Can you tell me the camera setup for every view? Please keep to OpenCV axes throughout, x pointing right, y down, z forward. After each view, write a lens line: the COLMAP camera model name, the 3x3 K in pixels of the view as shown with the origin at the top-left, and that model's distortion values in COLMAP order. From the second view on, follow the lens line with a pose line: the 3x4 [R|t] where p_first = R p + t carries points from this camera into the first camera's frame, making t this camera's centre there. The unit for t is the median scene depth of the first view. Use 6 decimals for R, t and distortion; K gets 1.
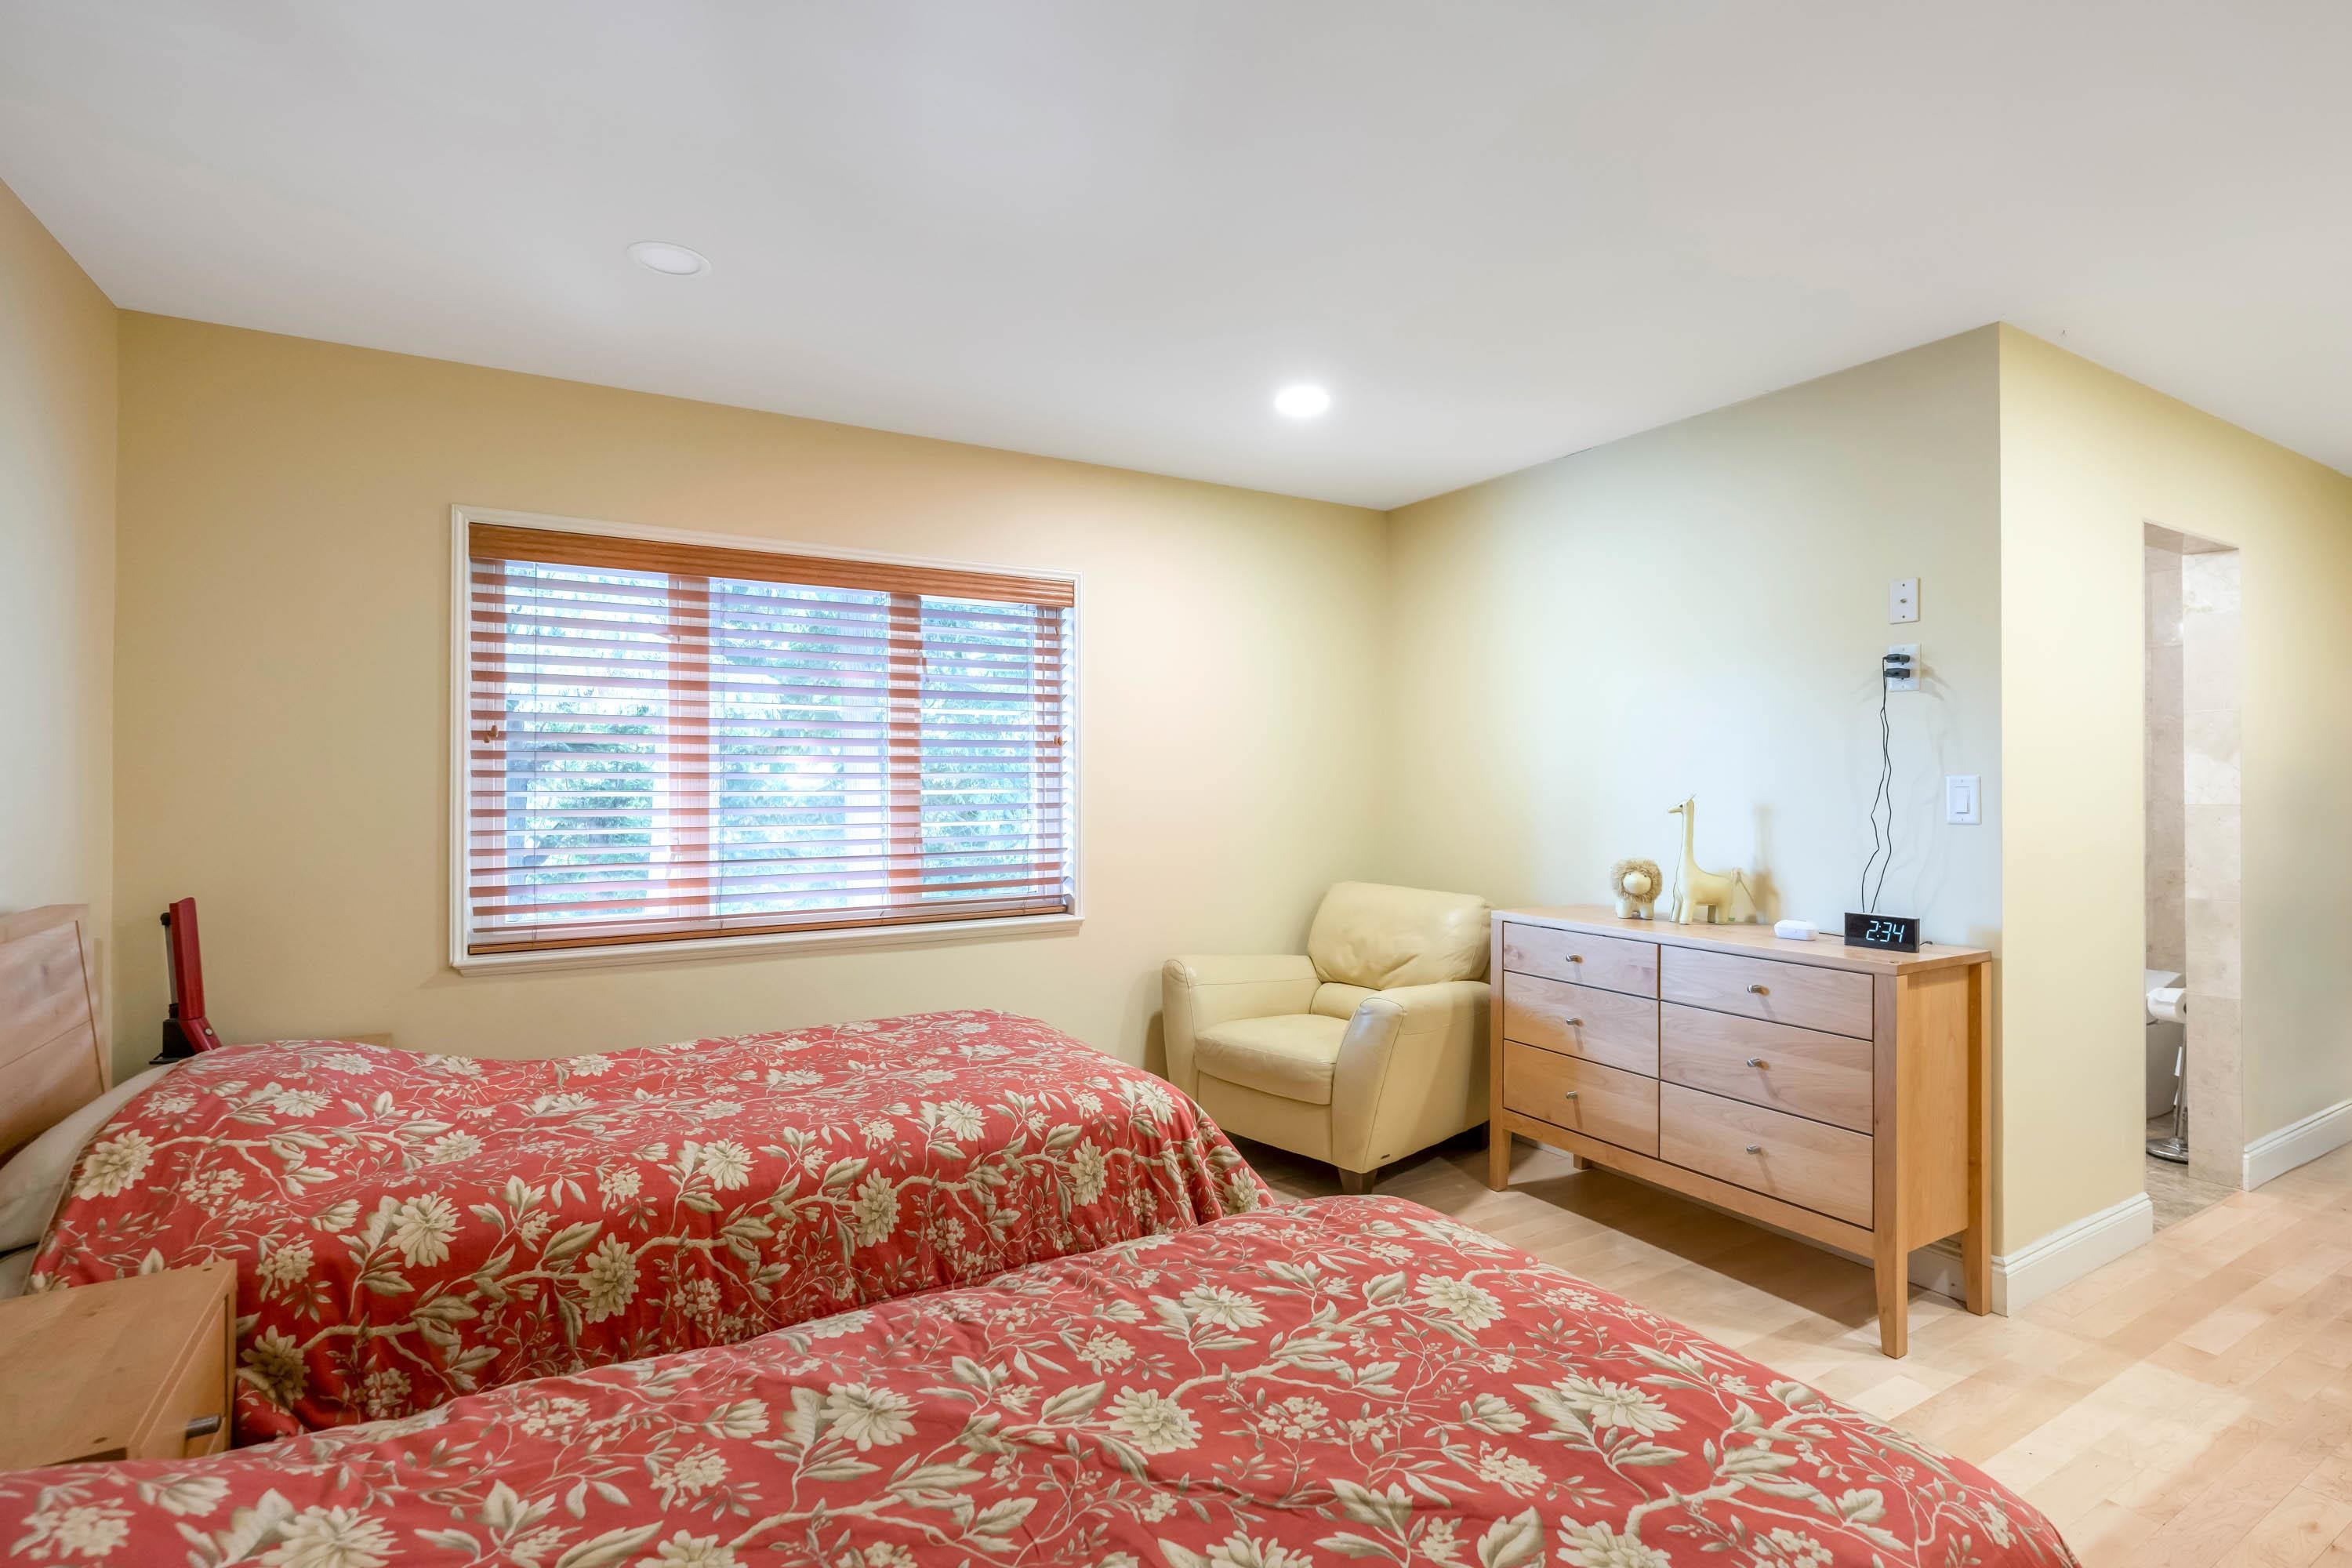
lens RADIAL K [[1109.7, 0, 1176.0], [0, 1109.7, 784.0], [0, 0, 1]] dist [0.001741, -0.000071]
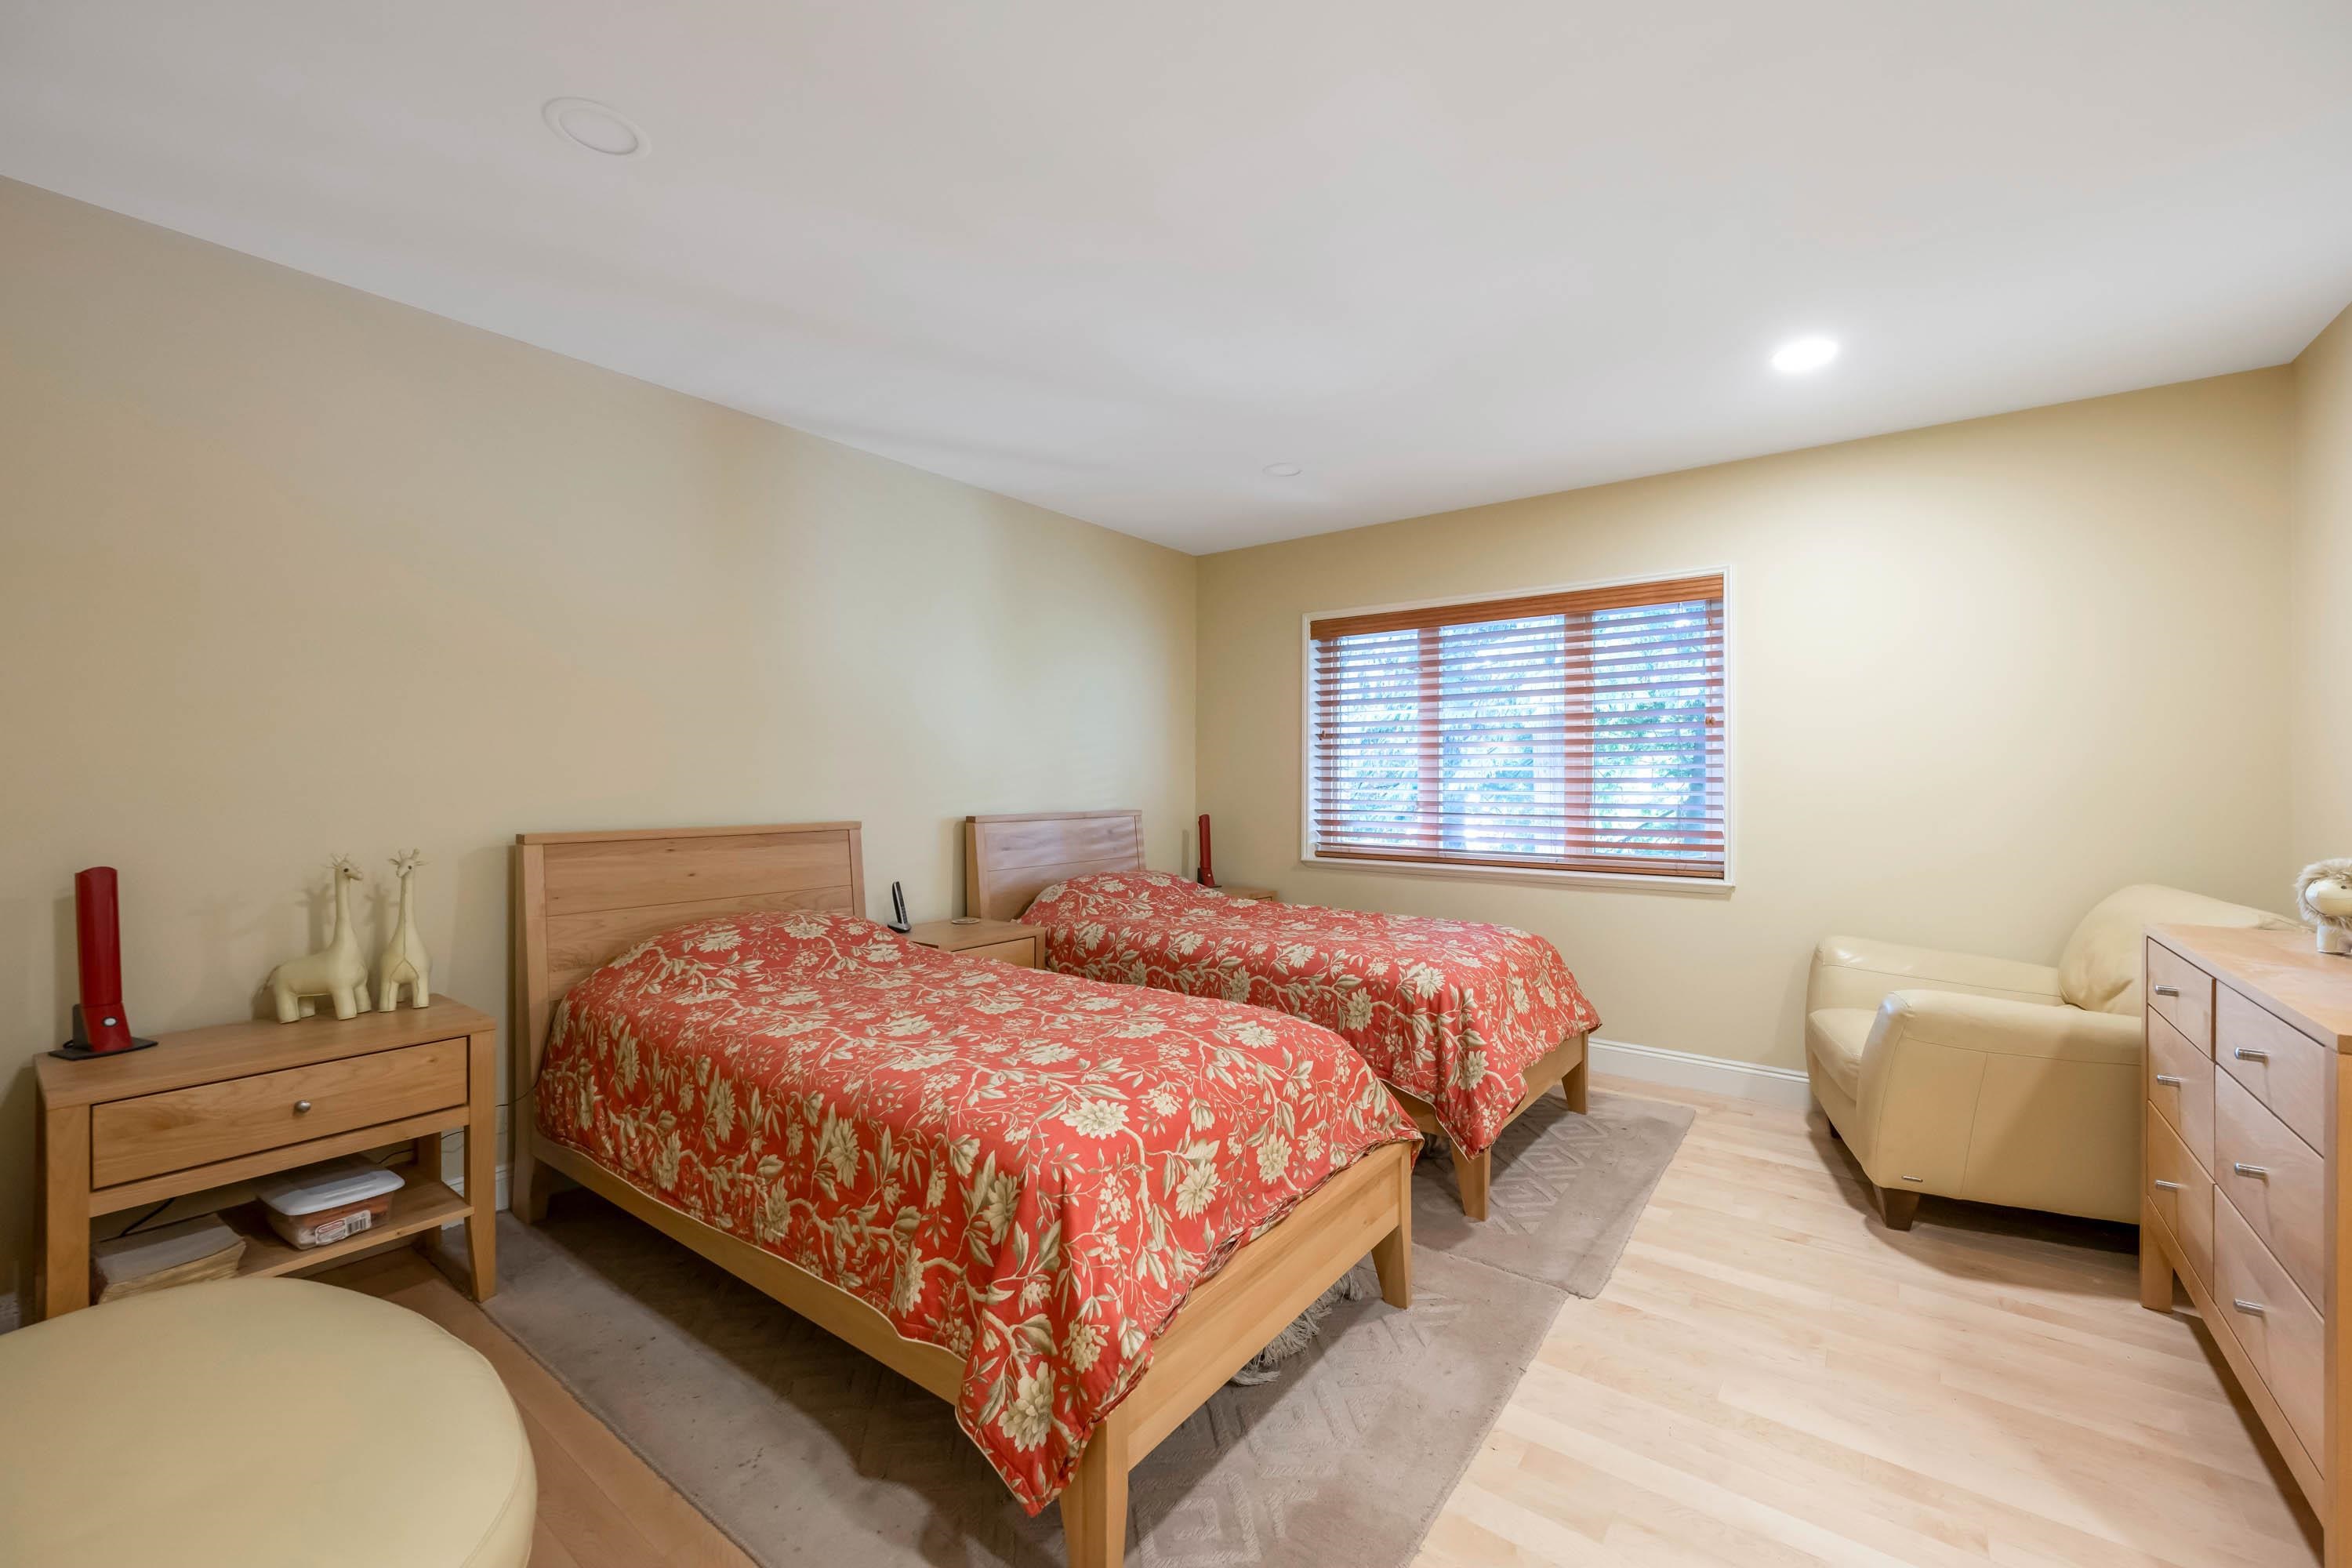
lens RADIAL K [[932.2, 0, 1186.6], [0, 932.2, 788.0], [0, 0, 1]] dist [0.000384, 0.000064]
pose [[0.382280, 0.011199, -0.923979, 0.689021], [-0.004150, 0.999937, 0.010403, 0.025332], [0.924037, -0.000142, 0.382302, 0.206293]]
